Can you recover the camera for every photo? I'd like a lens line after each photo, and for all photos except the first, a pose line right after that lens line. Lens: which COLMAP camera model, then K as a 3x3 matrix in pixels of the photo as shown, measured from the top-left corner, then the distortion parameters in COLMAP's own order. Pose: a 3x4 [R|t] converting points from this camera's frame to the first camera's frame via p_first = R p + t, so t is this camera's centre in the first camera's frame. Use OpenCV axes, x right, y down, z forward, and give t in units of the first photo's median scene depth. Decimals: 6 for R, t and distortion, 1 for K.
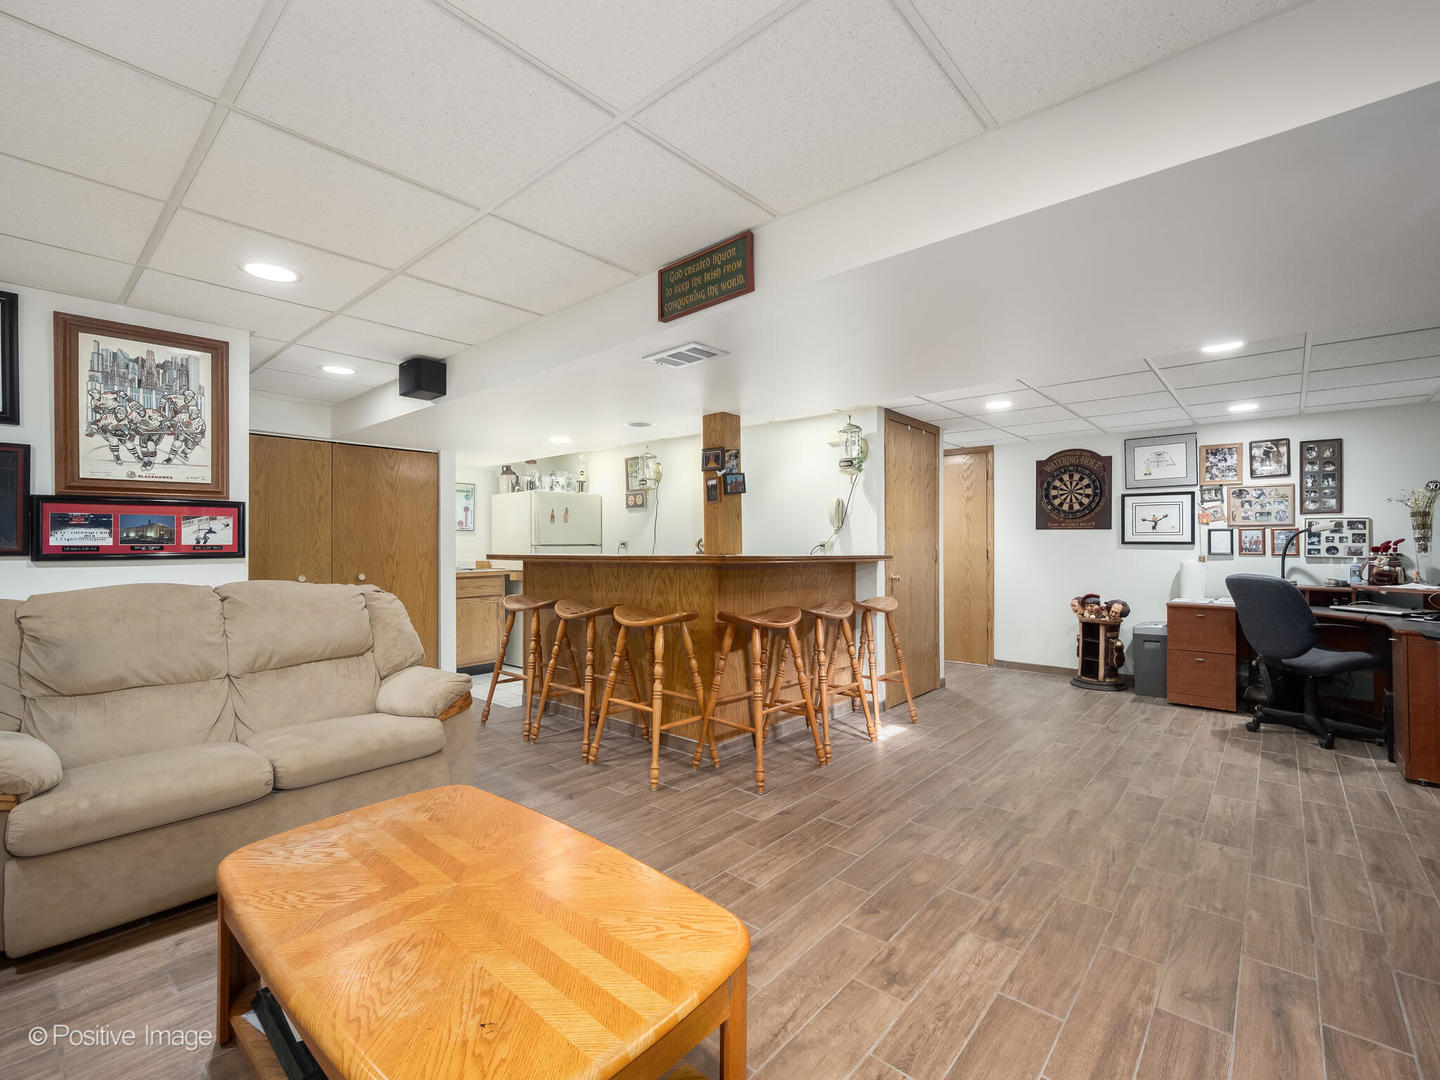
lens RADIAL K [[637.7, 0, 719.8], [0, 637.7, 537.7], [0, 0, 1]] dist [-0.001788, 0.000208]
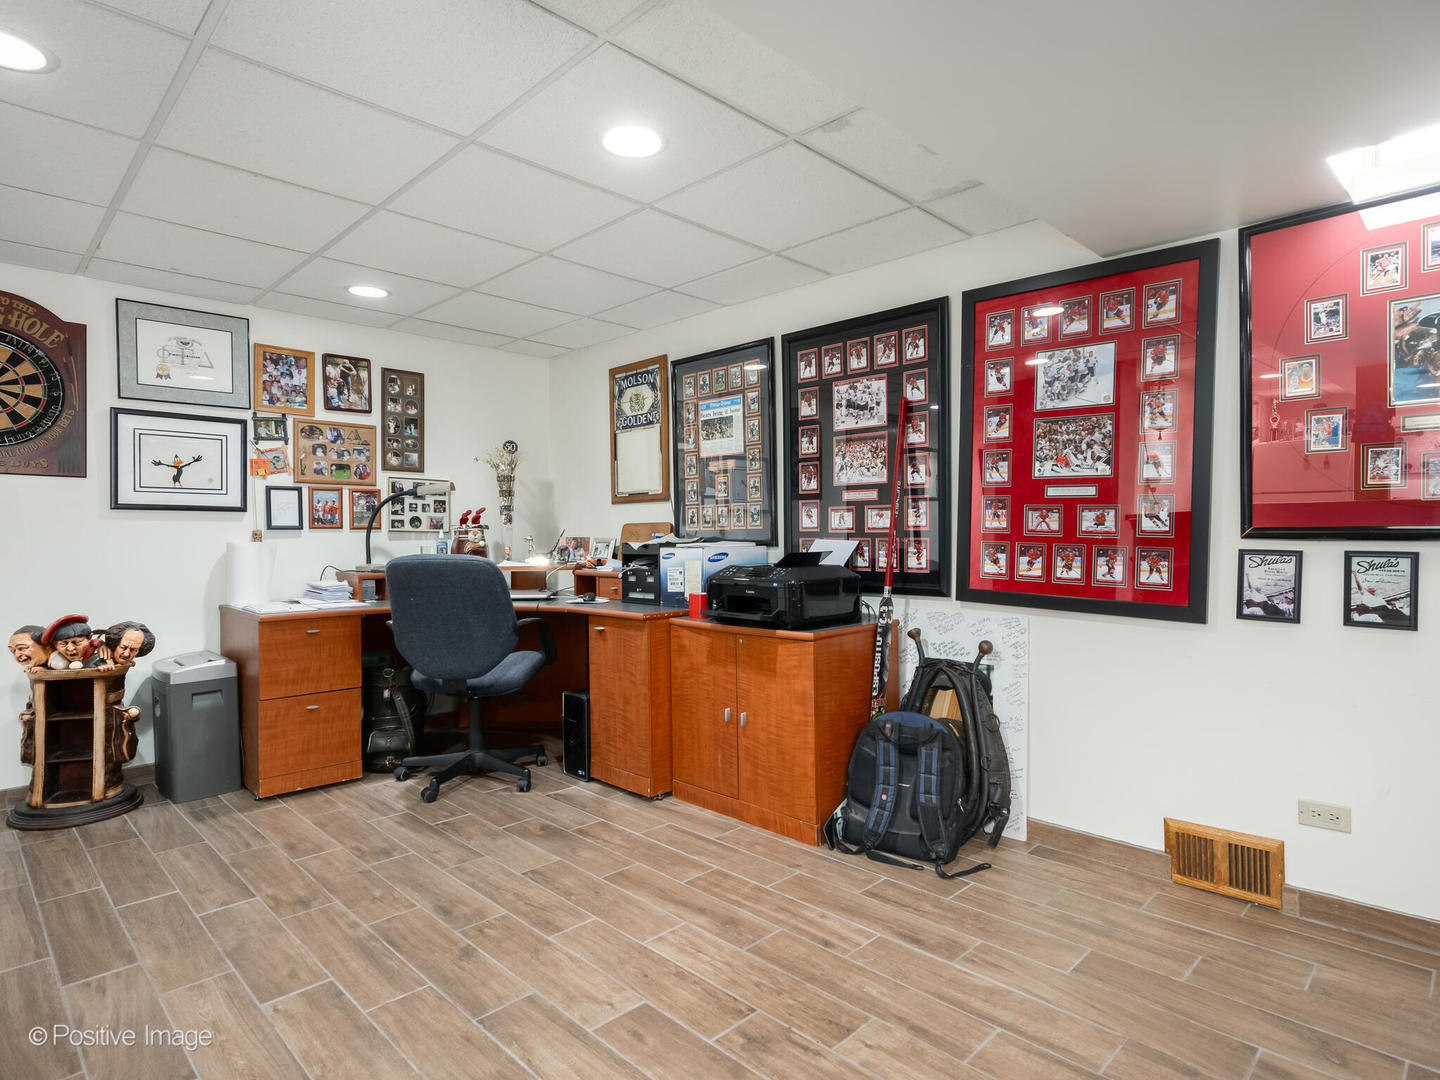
lens RADIAL K [[797.0, 0, 717.3], [0, 797.0, 540.9], [0, 0, 1]] dist [0.003209, -0.000458]
pose [[0.073064, -0.009758, 0.997280, 0.054774], [-0.006740, 0.999924, 0.010277, 0.028113], [-0.997304, -0.007472, 0.072993, 0.542710]]
